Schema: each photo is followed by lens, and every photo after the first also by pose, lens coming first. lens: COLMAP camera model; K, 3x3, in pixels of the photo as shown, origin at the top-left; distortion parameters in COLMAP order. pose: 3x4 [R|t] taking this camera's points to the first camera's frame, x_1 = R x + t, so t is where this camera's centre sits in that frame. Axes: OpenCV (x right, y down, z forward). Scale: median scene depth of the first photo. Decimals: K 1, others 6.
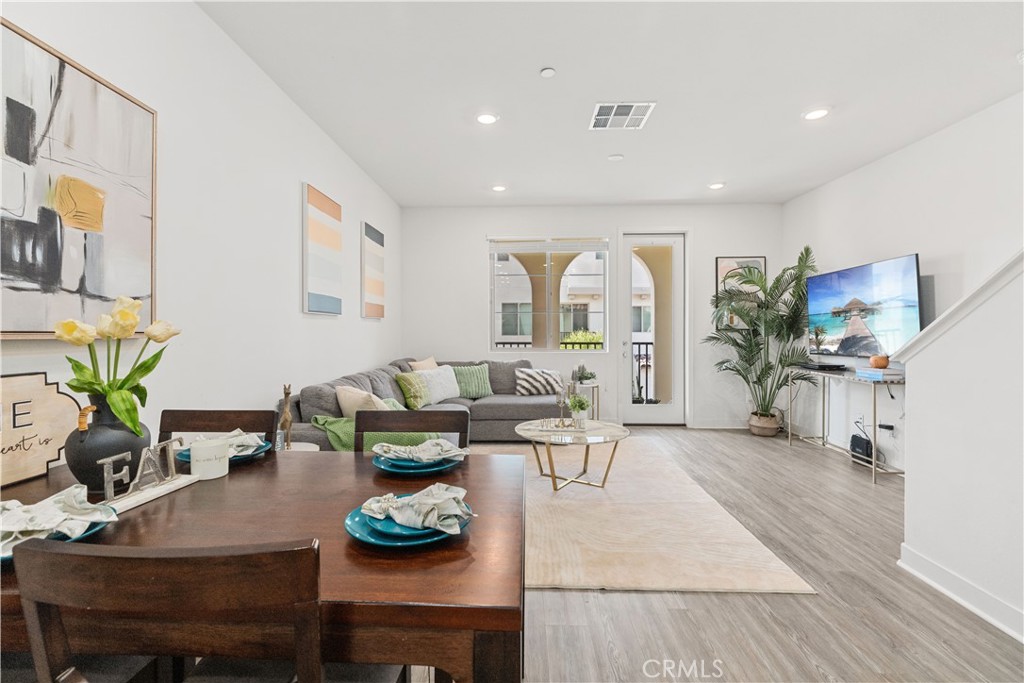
lens RADIAL K [[458.9, 0, 511.8], [0, 458.9, 327.0], [0, 0, 1]] dist [0.004079, 0.000286]
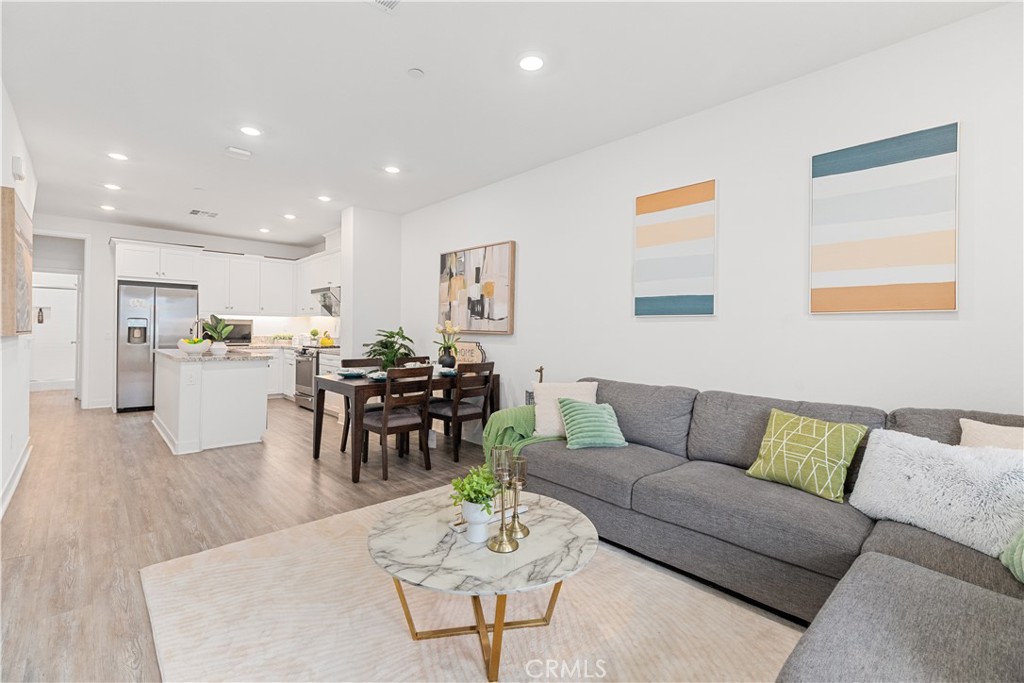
lens RADIAL K [[458.9, 0, 511.8], [0, 458.9, 327.0], [0, 0, 1]] dist [0.004079, 0.000286]
pose [[-0.711651, -0.009305, -0.702472, 1.052307], [-0.005111, 0.999954, -0.008068, 0.007203], [0.702515, -0.002151, -0.711666, 3.125583]]
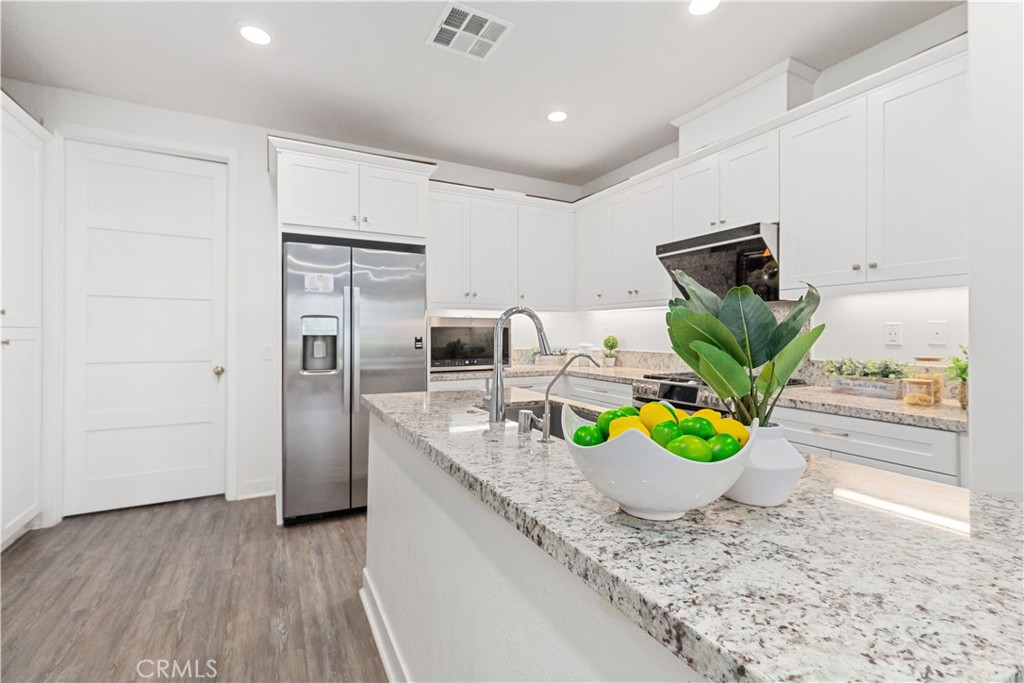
lens RADIAL K [[458.9, 0, 511.8], [0, 458.9, 327.0], [0, 0, 1]] dist [0.004079, 0.000286]
pose [[-0.869024, -0.002700, -0.494763, 0.798255], [0.004842, 0.999891, -0.013960, -0.011839], [0.494746, -0.014527, -0.868916, -0.032386]]
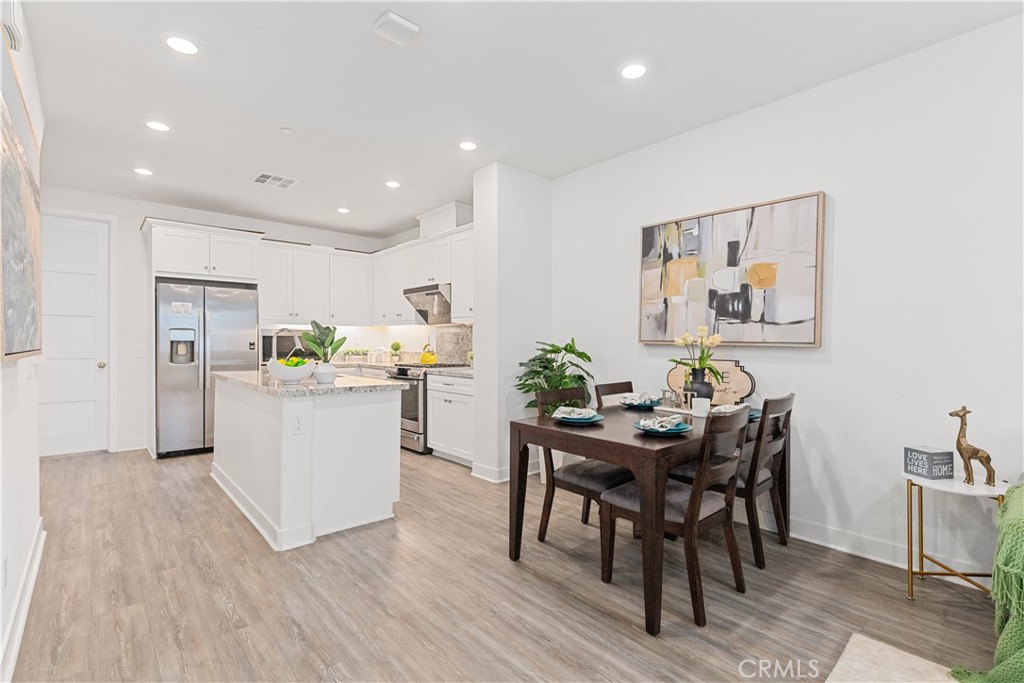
lens RADIAL K [[467.1, 0, 512.0], [0, 467.1, 341.5], [0, 0, 1]] dist [0.003099, -0.000153]
pose [[-0.722727, 0.002294, -0.691130, 1.097348], [0.003283, 0.999995, -0.000114, 0.003991], [0.691126, -0.002351, -0.722731, 1.598865]]
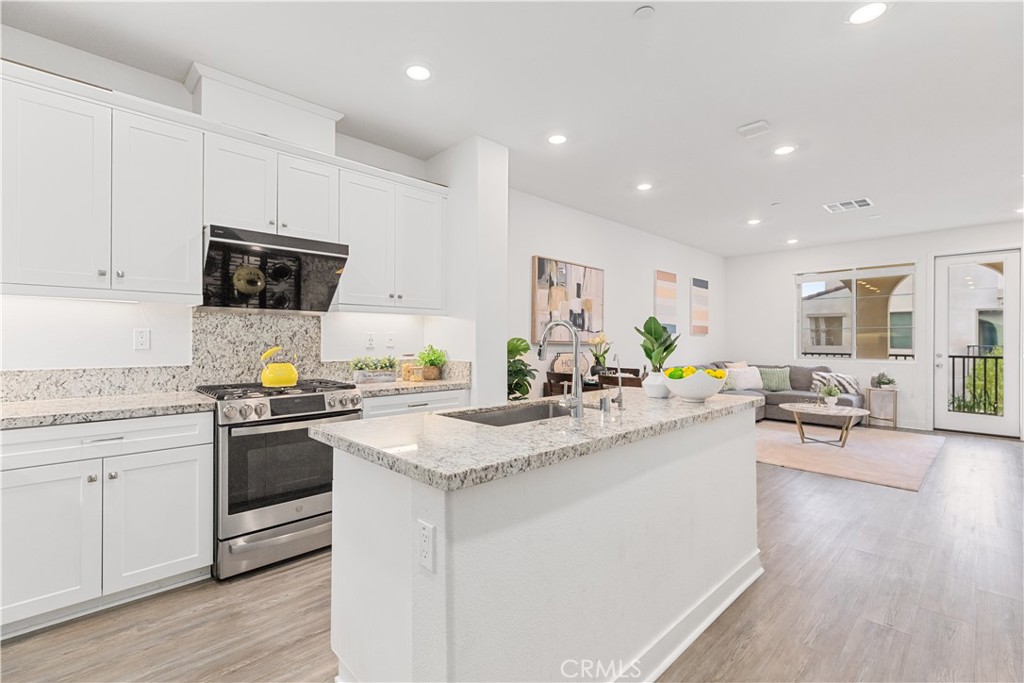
lens RADIAL K [[443.7, 0, 512.0], [0, 443.7, 341.5], [0, 0, 1]] dist [0.000364, 0.000010]
pose [[0.706358, 0.008097, -0.707808, 1.002460], [-0.002614, 0.999958, 0.008830, -0.019580], [0.707850, -0.004387, 0.706350, -1.716634]]
